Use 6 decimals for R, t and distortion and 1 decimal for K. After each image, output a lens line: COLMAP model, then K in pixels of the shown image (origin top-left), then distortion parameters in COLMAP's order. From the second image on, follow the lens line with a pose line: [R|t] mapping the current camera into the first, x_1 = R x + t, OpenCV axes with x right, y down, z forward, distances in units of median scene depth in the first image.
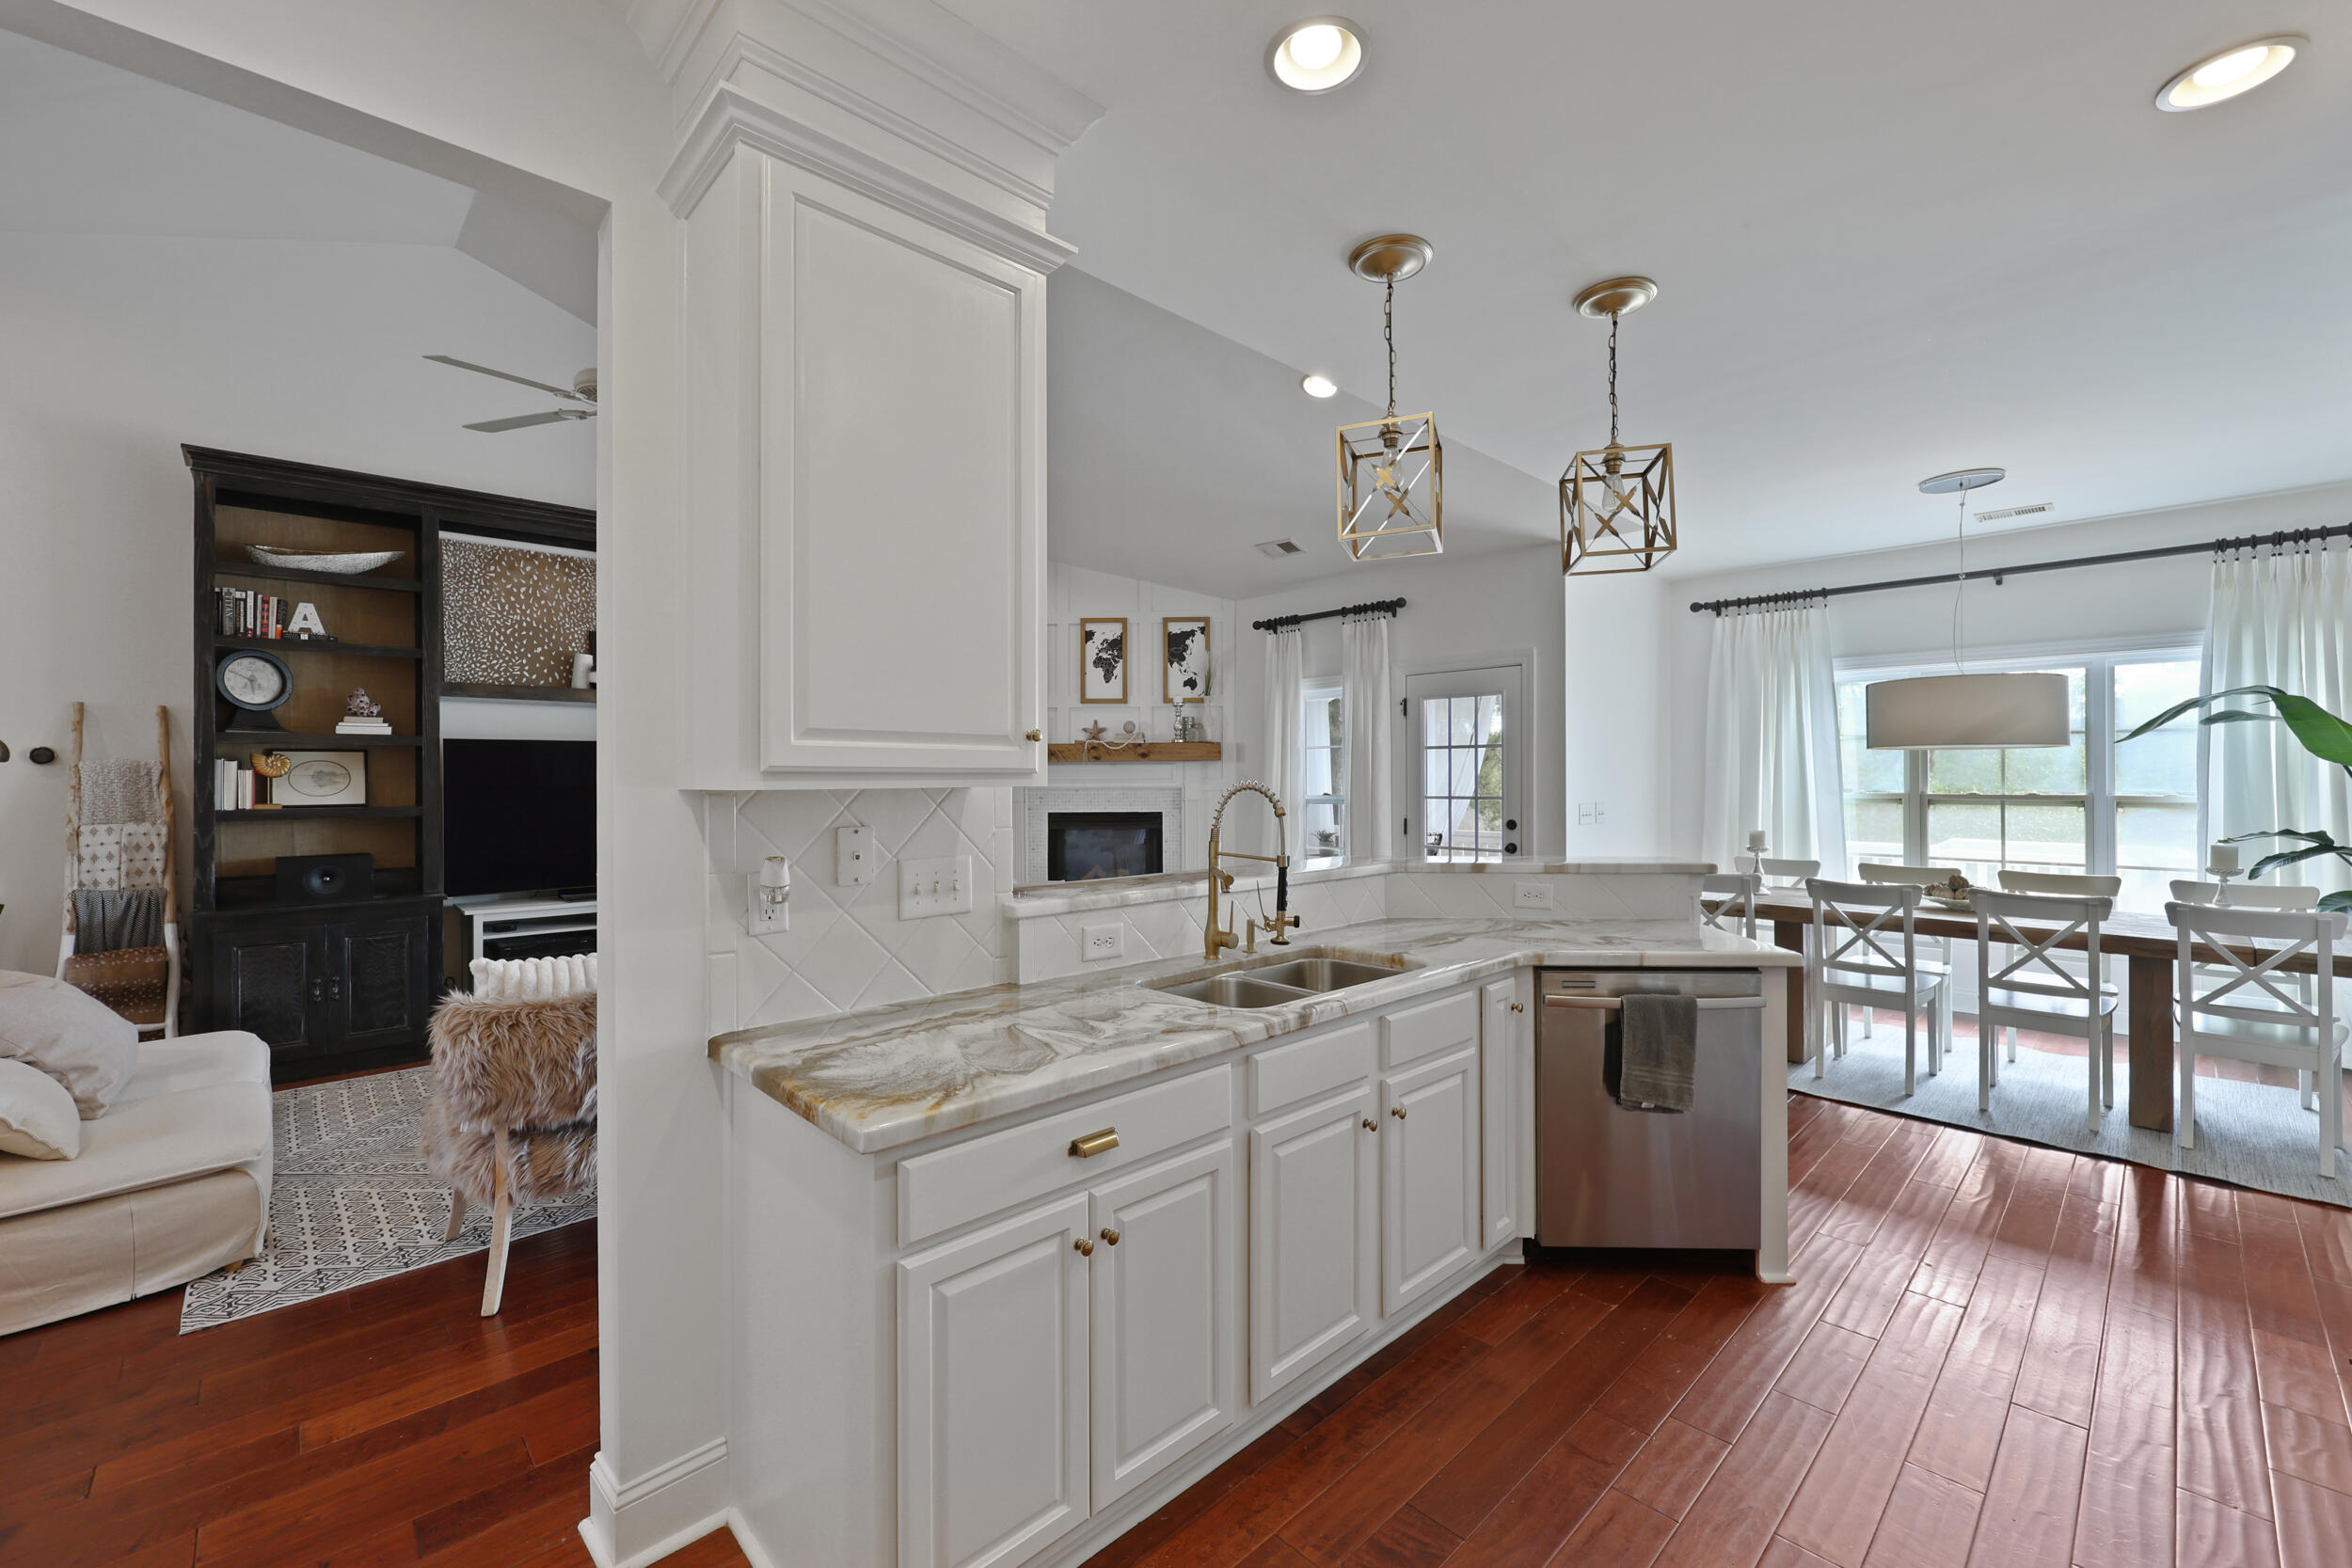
lens RADIAL K [[960.3, 0, 1171.1], [0, 960.3, 792.8], [0, 0, 1]] dist [-0.002433, -0.000285]
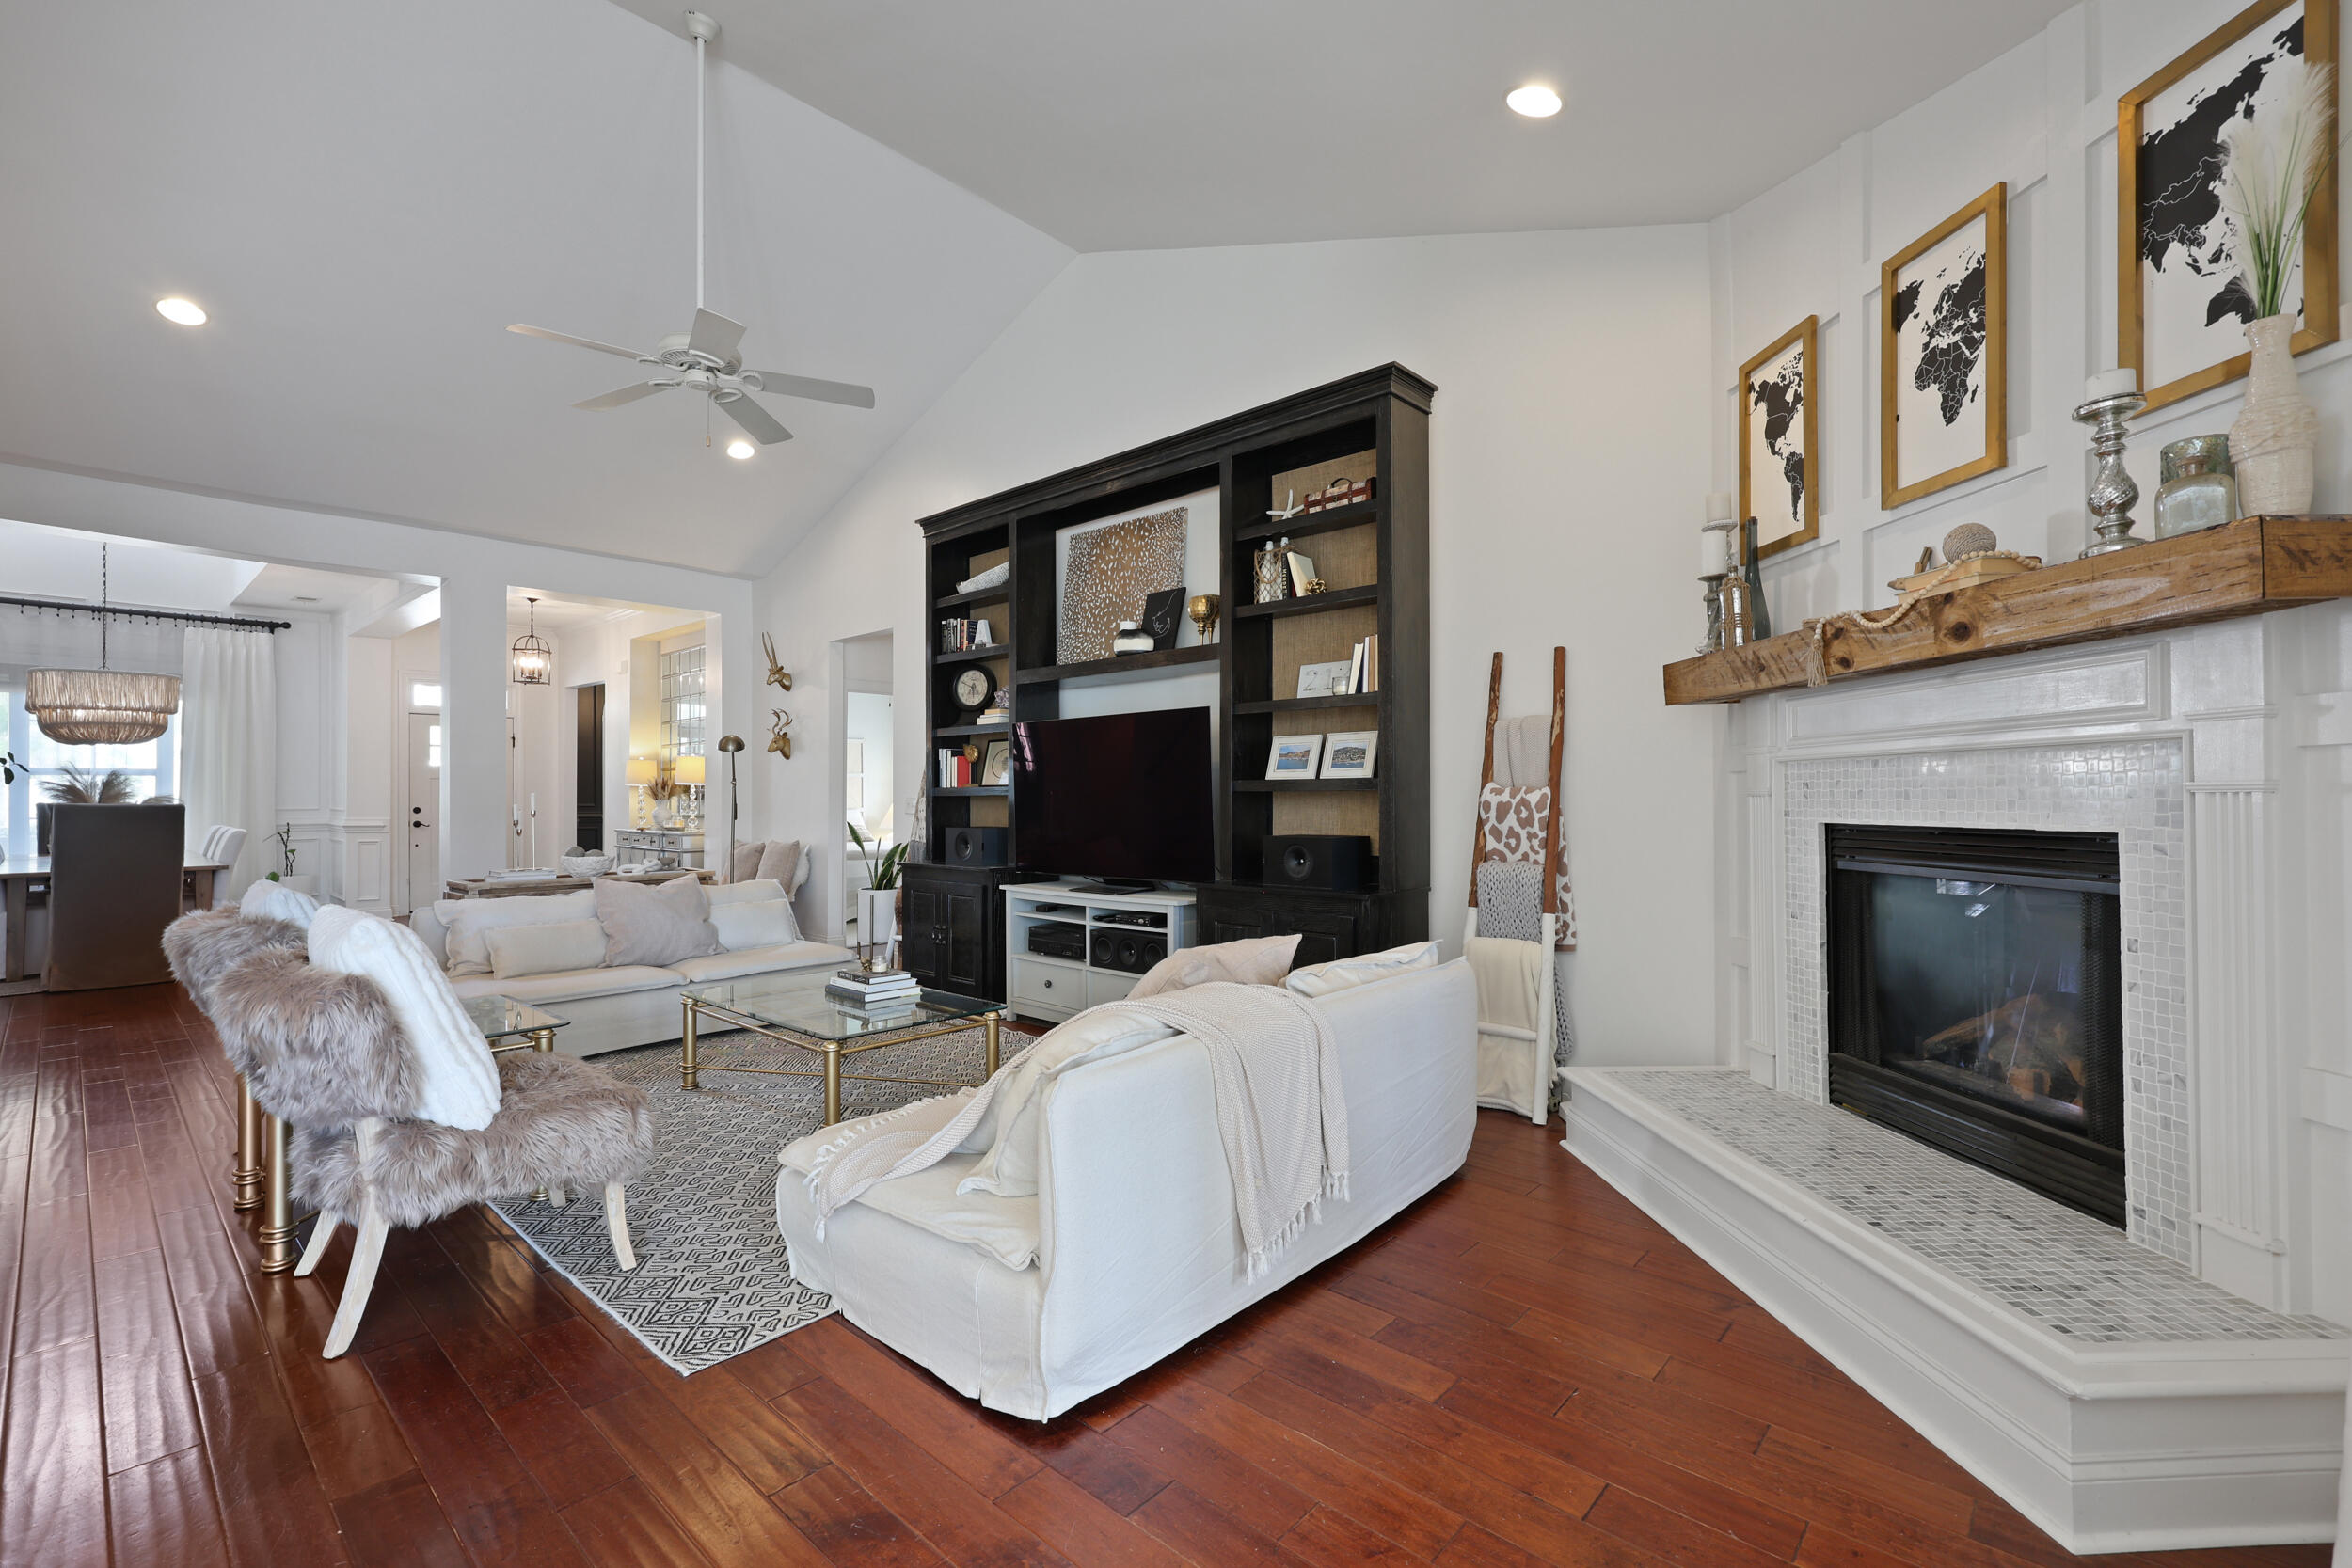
lens RADIAL K [[960.3, 0, 1170.9], [0, 960.3, 766.9], [0, 0, 1]] dist [-0.002433, -0.000285]
pose [[0.092031, -0.002418, -0.995753, 0.225760], [0.009512, 0.999954, -0.001549, -0.002710], [0.995711, -0.009329, 0.092050, 0.712617]]
